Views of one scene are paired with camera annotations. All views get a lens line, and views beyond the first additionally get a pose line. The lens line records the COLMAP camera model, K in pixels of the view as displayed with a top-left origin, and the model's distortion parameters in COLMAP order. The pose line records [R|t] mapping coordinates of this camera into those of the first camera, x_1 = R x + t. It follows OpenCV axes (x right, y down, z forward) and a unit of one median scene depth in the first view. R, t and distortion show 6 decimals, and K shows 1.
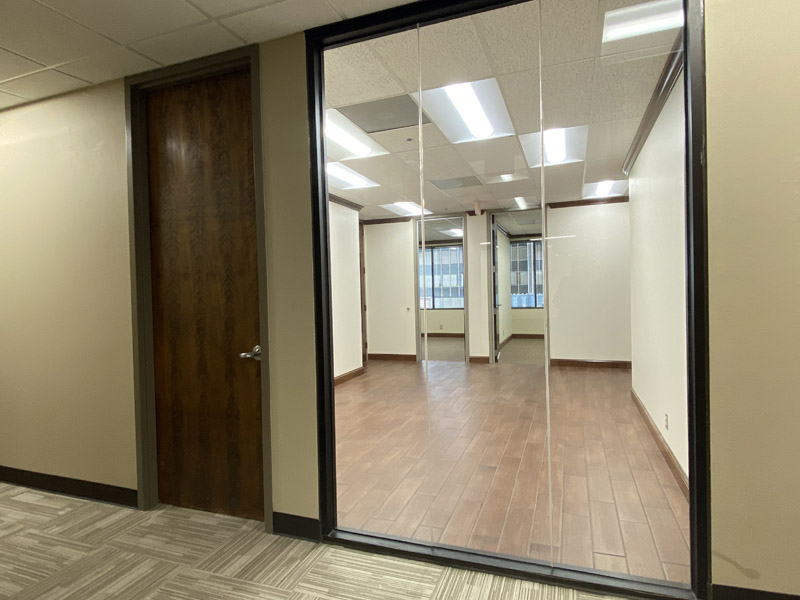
lens RADIAL K [[447.1, 0, 400.0], [0, 447.1, 300.0], [0, 0, 1]] dist [-0.000687, -0.000060]
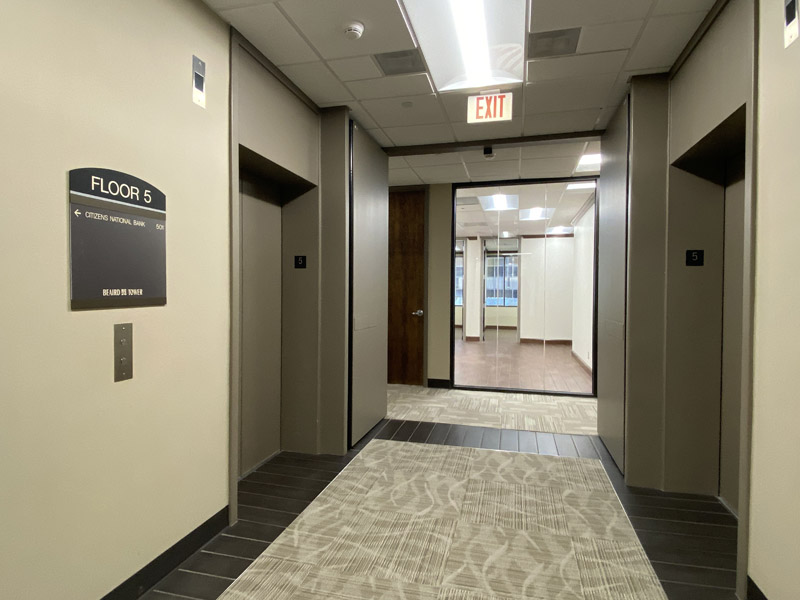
lens RADIAL K [[447.1, 0, 400.0], [0, 447.1, 300.0], [0, 0, 1]] dist [-0.000687, -0.000060]
pose [[0.993554, 0.033042, 0.108440, -0.339924], [-0.032804, 0.999454, -0.003977, 0.032648], [-0.108513, 0.000395, 0.994095, -0.652866]]
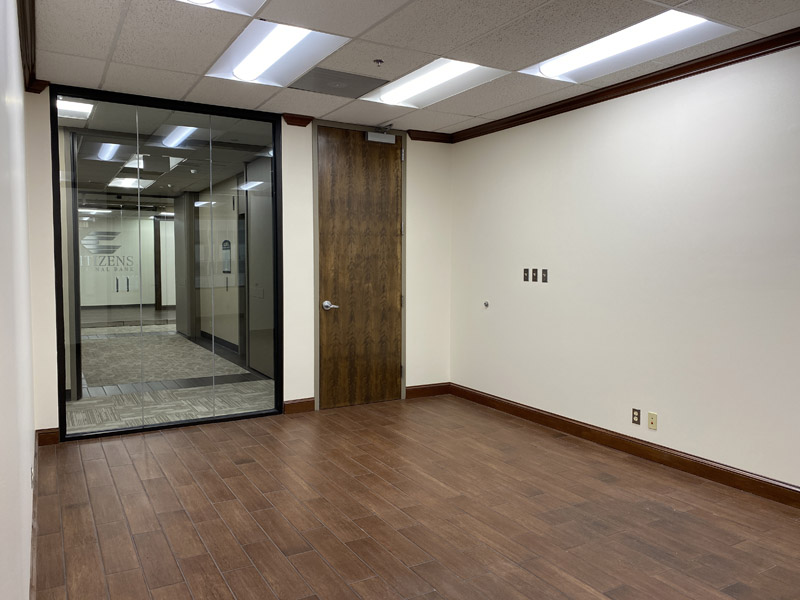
lens RADIAL K [[617.4, 0, 400.0], [0, 617.4, 300.0], [0, 0, 1]] dist [-0.000450, 0.000086]
pose [[-0.631360, 0.075418, -0.771814, 0.671109], [-0.006447, 0.994715, 0.102472, -0.068291], [0.775463, 0.069673, -0.627537, 1.419913]]
